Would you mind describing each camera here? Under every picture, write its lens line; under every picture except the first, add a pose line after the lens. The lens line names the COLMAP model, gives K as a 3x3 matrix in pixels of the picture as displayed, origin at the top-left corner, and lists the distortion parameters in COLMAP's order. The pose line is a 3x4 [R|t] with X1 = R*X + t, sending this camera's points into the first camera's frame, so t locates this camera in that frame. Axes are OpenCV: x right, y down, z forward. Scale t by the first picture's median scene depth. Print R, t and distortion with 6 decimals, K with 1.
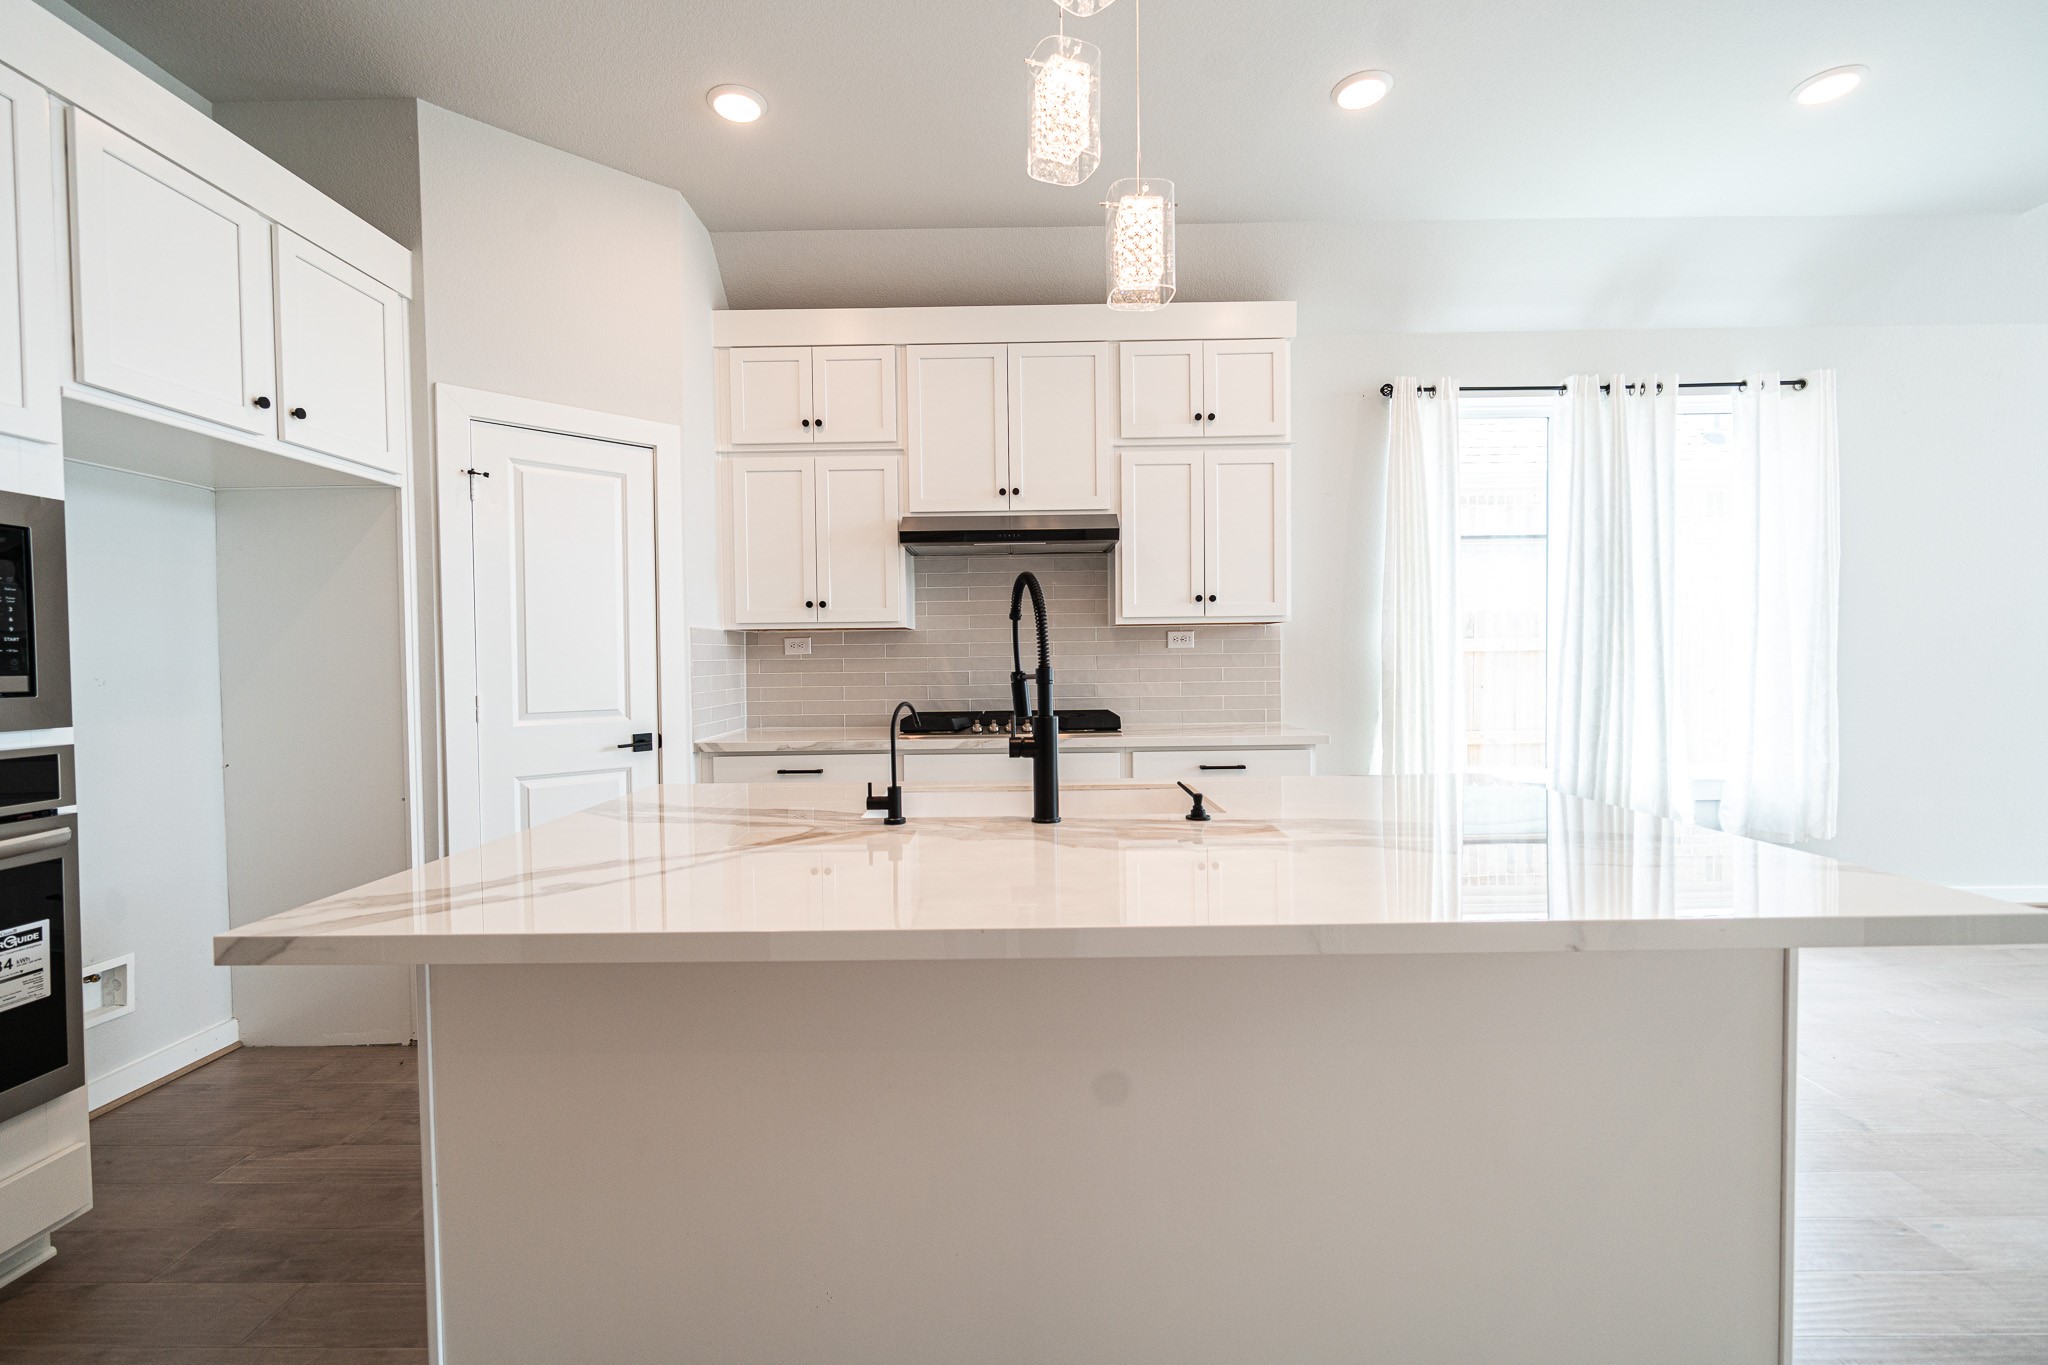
lens RADIAL K [[885.0, 0, 1020.9], [0, 885.0, 659.0], [0, 0, 1]] dist [0.000099, -0.000052]
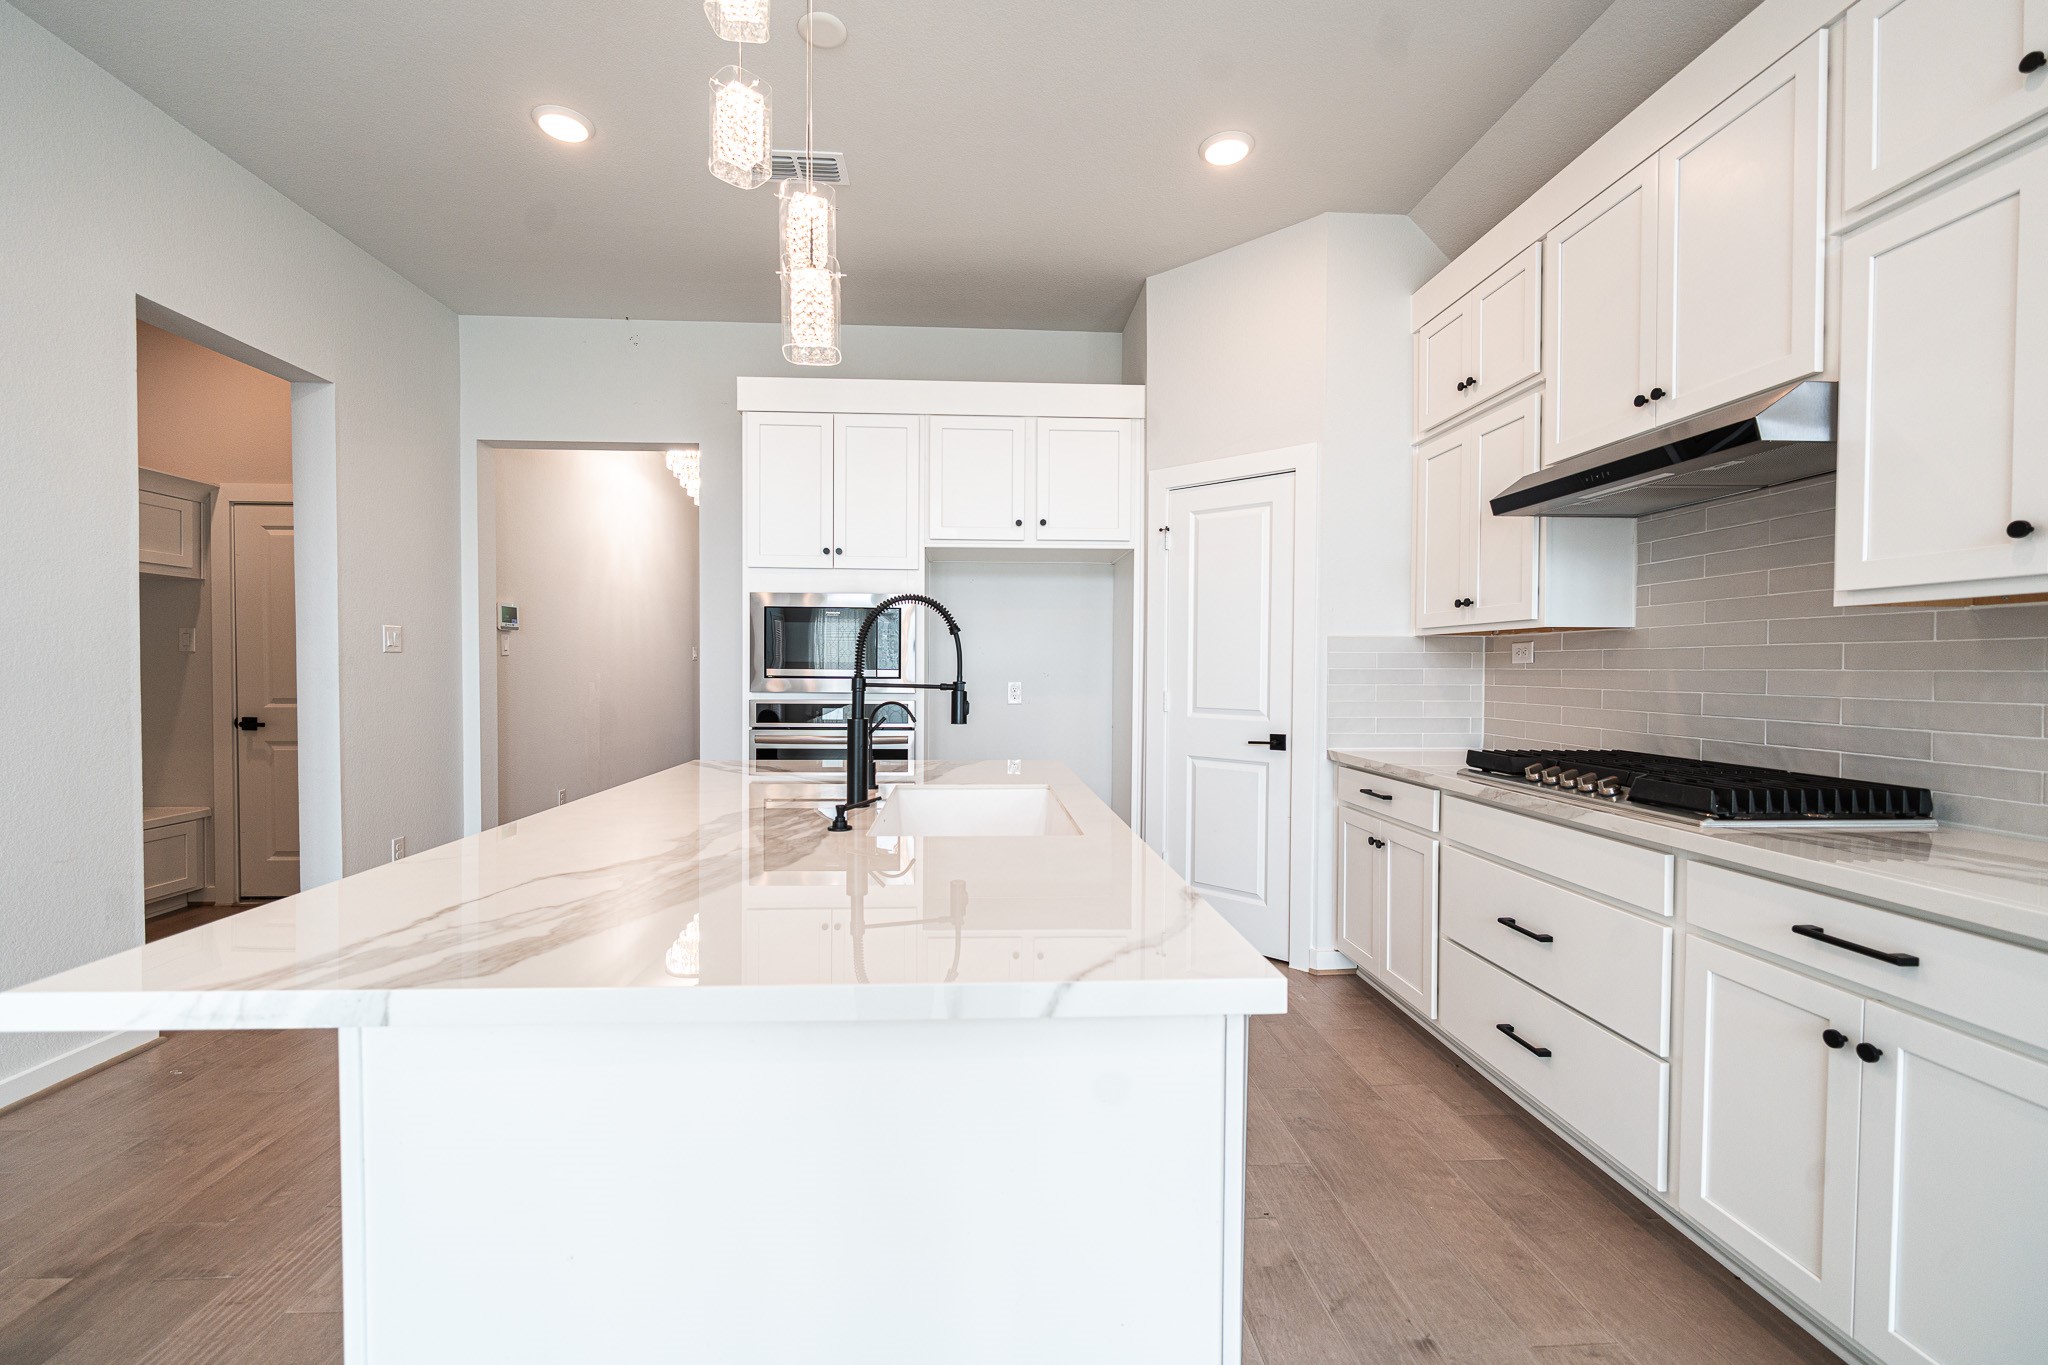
lens RADIAL K [[867.4, 0, 1024.0], [0, 867.4, 682.5], [0, 0, 1]] dist [0.000061, -0.000027]
pose [[0.056769, 0.031082, -0.997903, 0.637159], [-0.005496, 0.999510, 0.030819, -0.011807], [0.998372, 0.003735, 0.056912, 0.624337]]
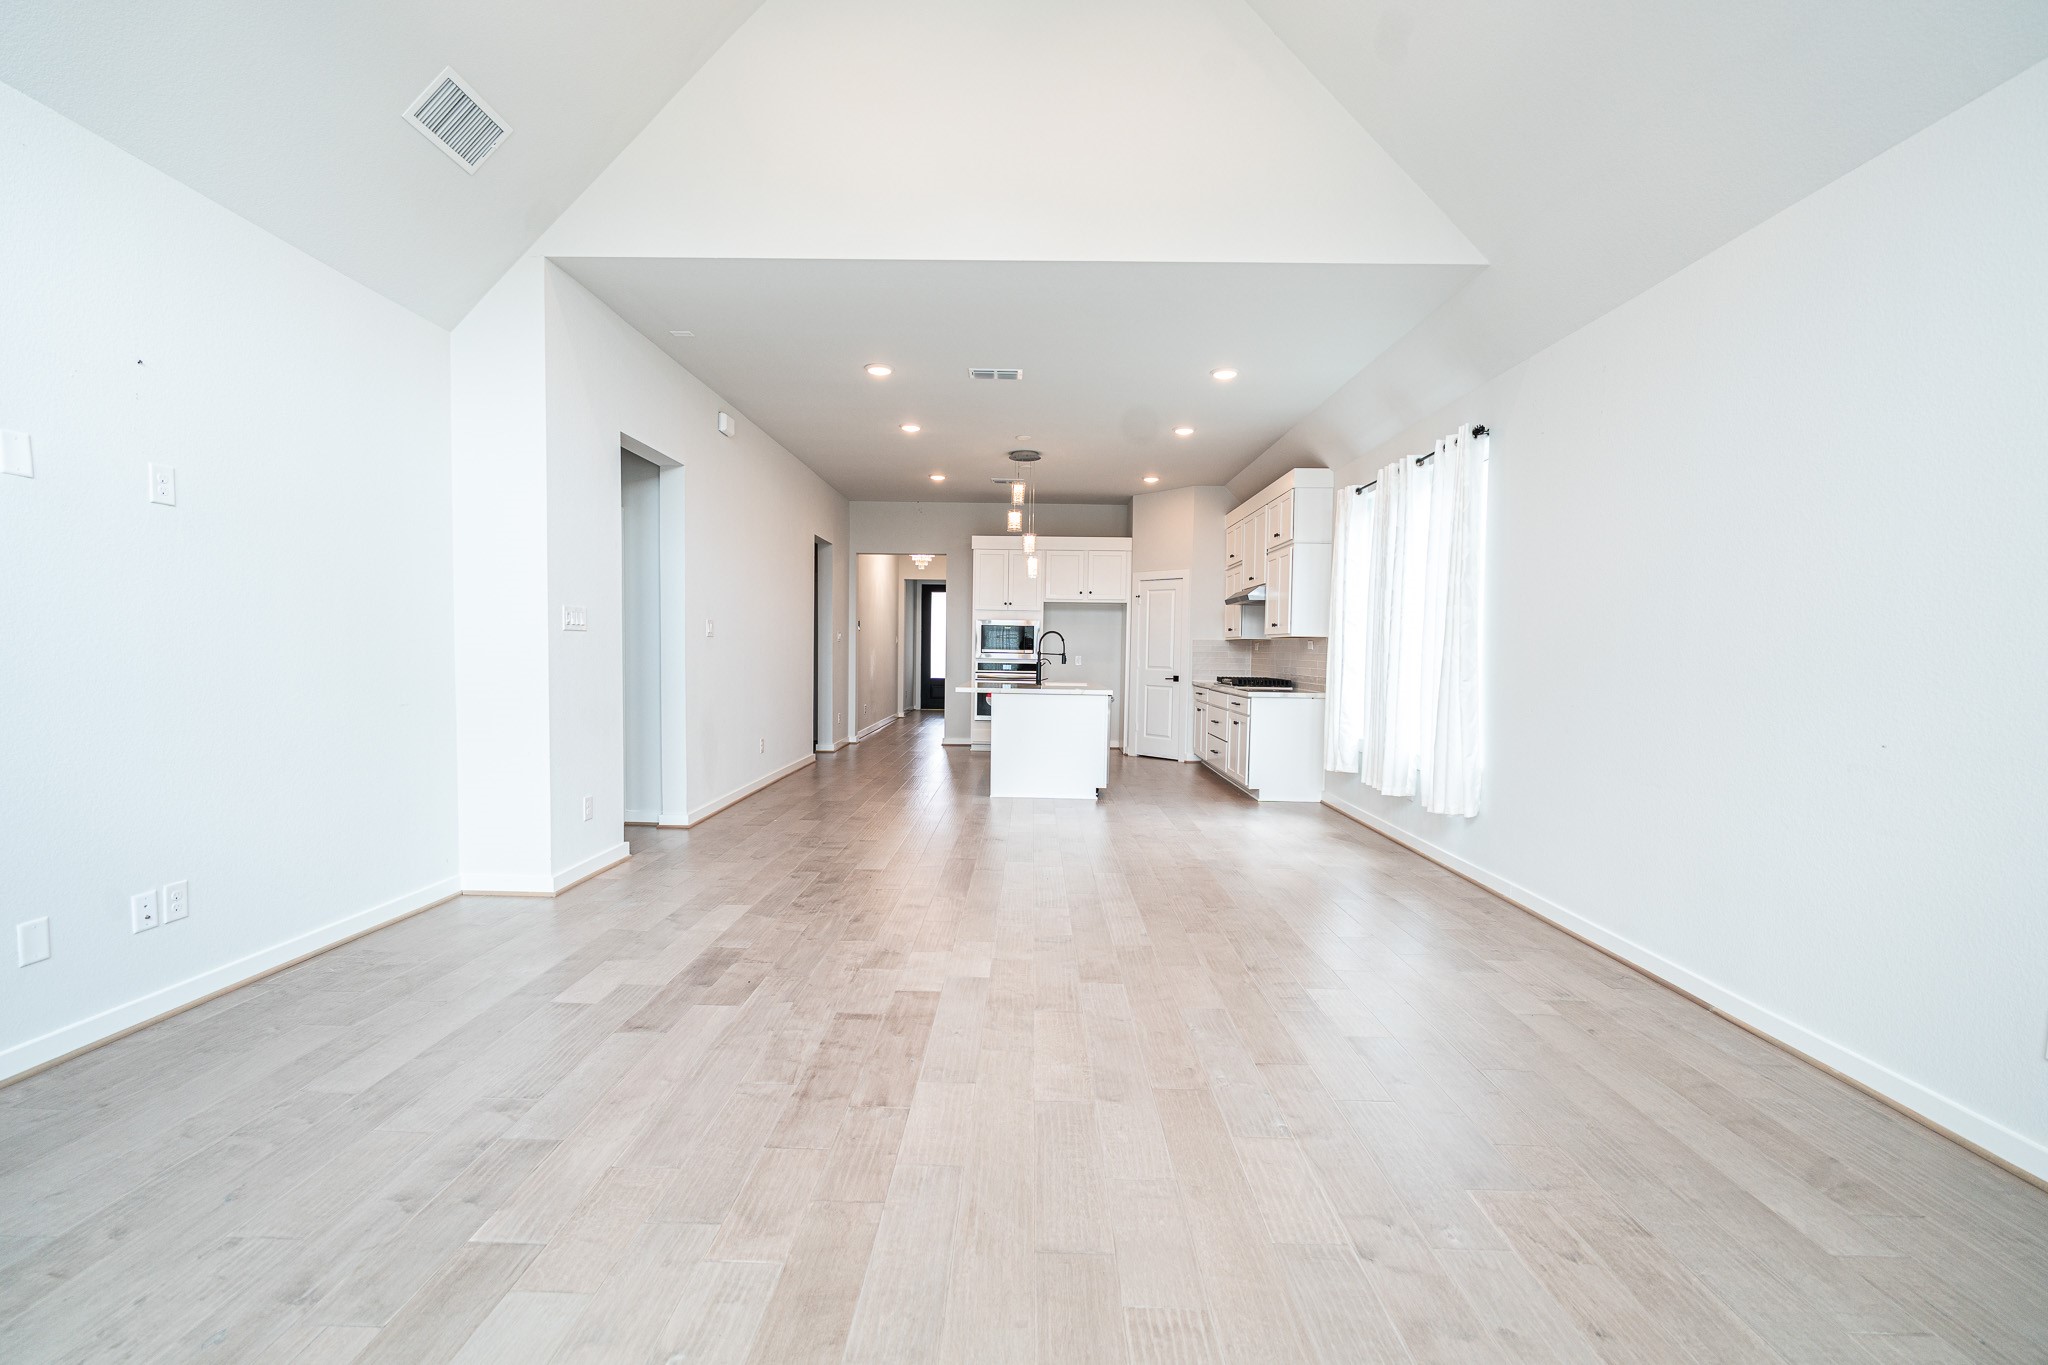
lens RADIAL K [[867.4, 0, 1024.0], [0, 867.4, 682.5], [0, 0, 1]] dist [0.000061, -0.000027]
pose [[-0.017545, 0.049752, -0.998608, 2.504467], [-0.015812, 0.998623, 0.050030, -0.030974], [0.999721, 0.016668, -0.016734, 0.540792]]
